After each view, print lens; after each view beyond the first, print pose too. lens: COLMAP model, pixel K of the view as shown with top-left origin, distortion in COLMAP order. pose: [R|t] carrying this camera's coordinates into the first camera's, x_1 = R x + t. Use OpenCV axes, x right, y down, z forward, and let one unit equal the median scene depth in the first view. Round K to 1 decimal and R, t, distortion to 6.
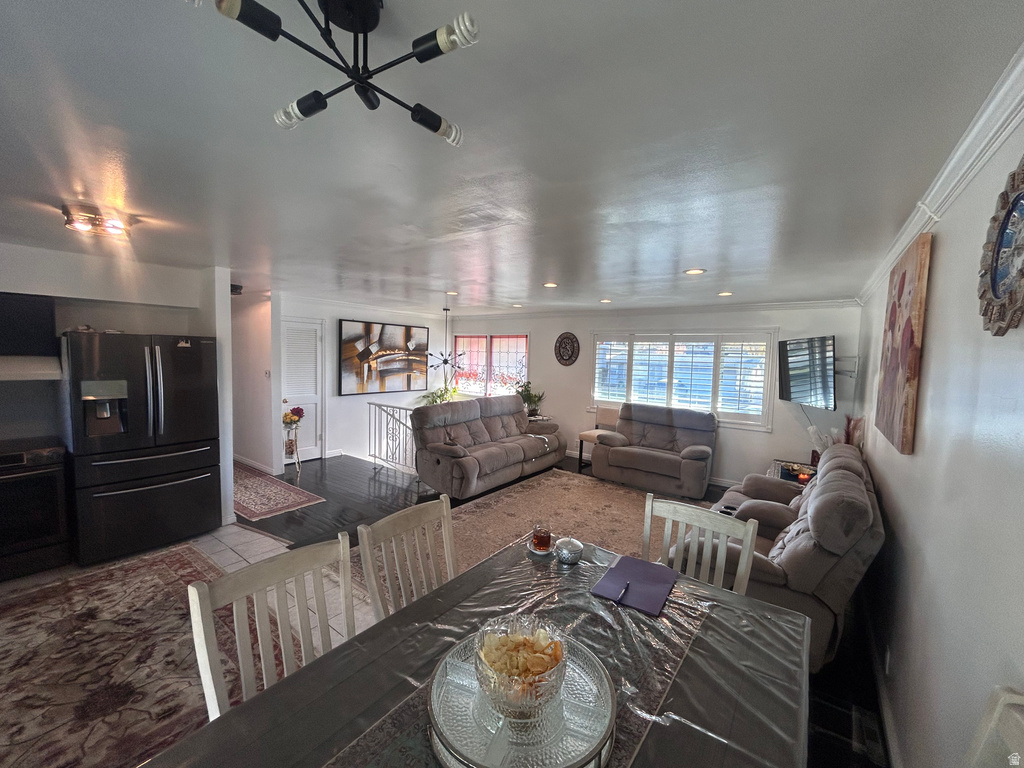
lens RADIAL K [[413.6, 0, 513.4], [0, 413.6, 385.3], [0, 0, 1]] dist [0.001010, -0.001391]
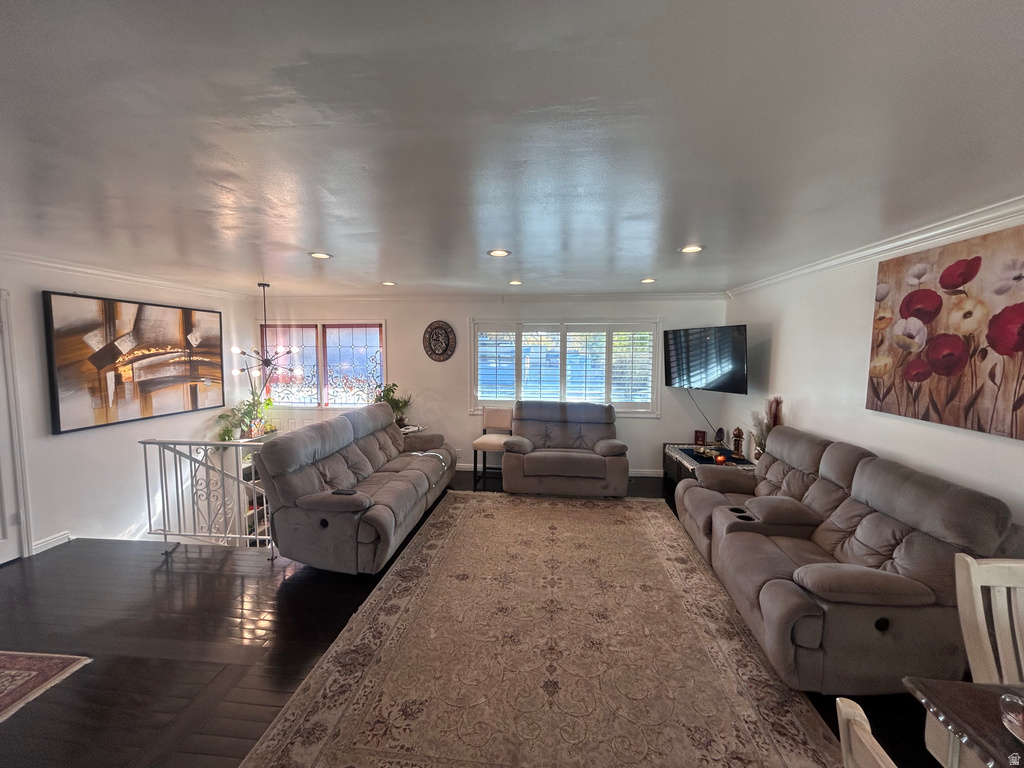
lens RADIAL K [[413.6, 0, 514.5], [0, 413.6, 384.5], [0, 0, 1]] dist [0.001010, -0.001391]
pose [[0.857641, -0.067672, 0.509777, -0.180557], [0.059104, 0.997706, 0.033008, -0.021842], [-0.510842, 0.001821, 0.859673, 0.235736]]
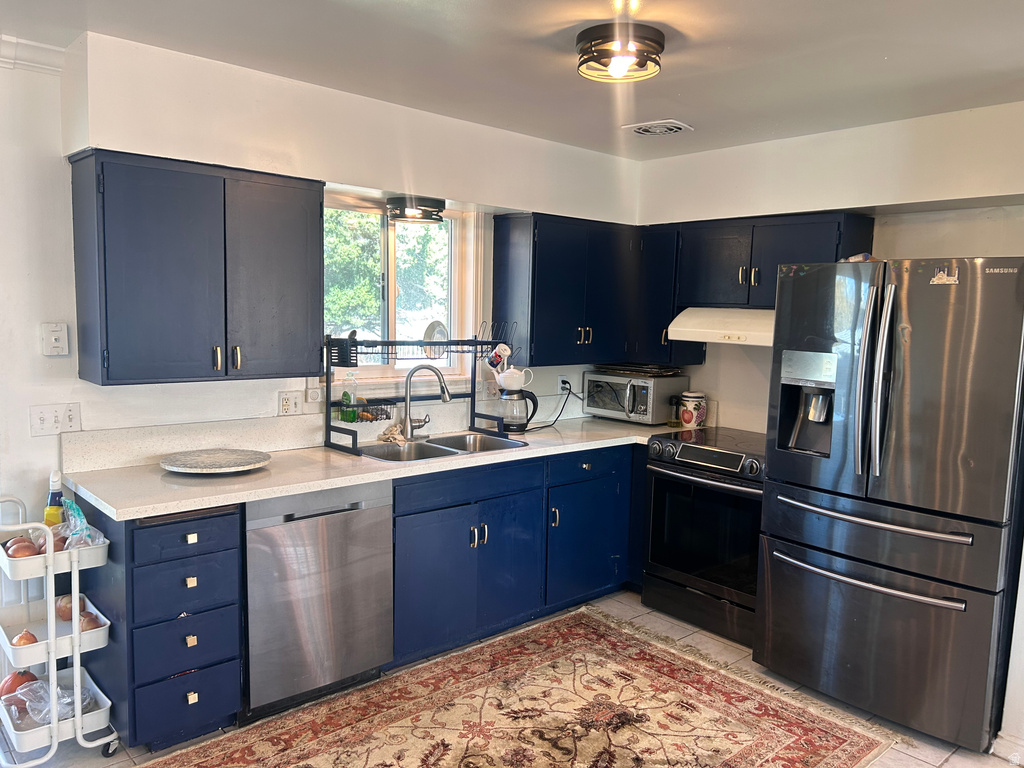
lens RADIAL K [[771.0, 0, 510.3], [0, 771.0, 387.2], [0, 0, 1]] dist [0.052758, -0.058747]
pose [[-0.200208, 0.068412, -0.977362, 0.038288], [-0.108389, 0.989889, 0.091492, -0.007673], [0.973740, 0.124253, -0.190768, 0.397617]]
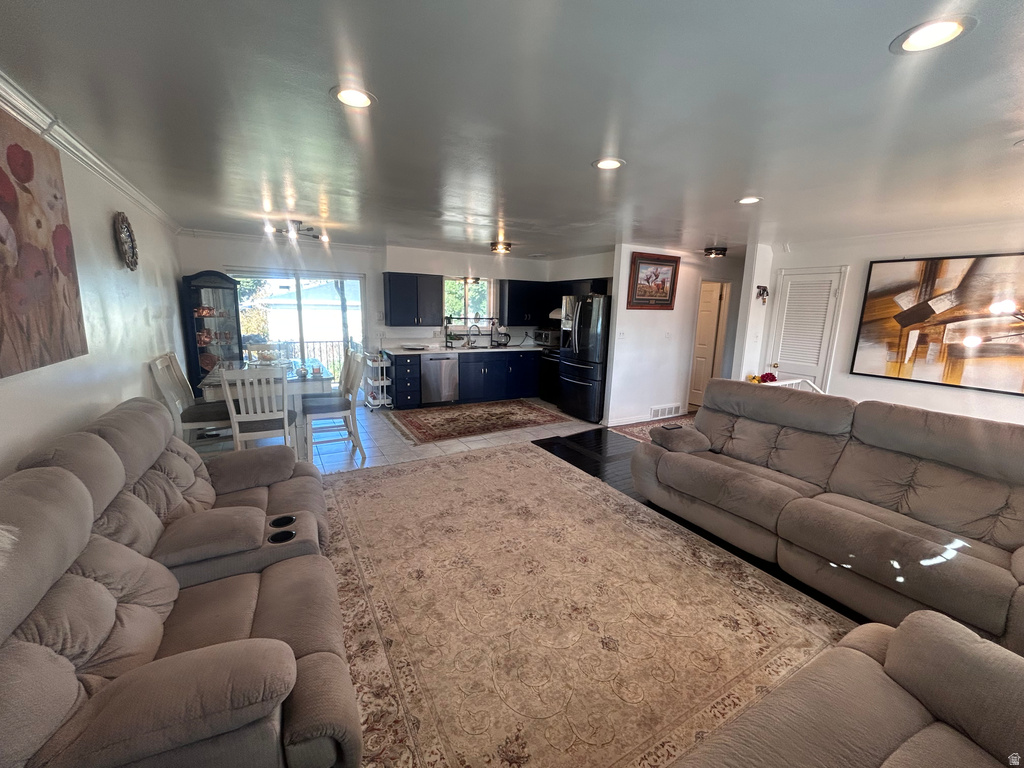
lens RADIAL K [[413.6, 0, 513.2], [0, 413.6, 381.3], [0, 0, 1]] dist [0.001010, -0.001391]
pose [[-0.397257, 0.124718, -0.909193, 0.457211], [-0.107697, 0.977541, 0.181150, -0.027606], [0.911366, 0.169880, -0.374903, 0.753936]]
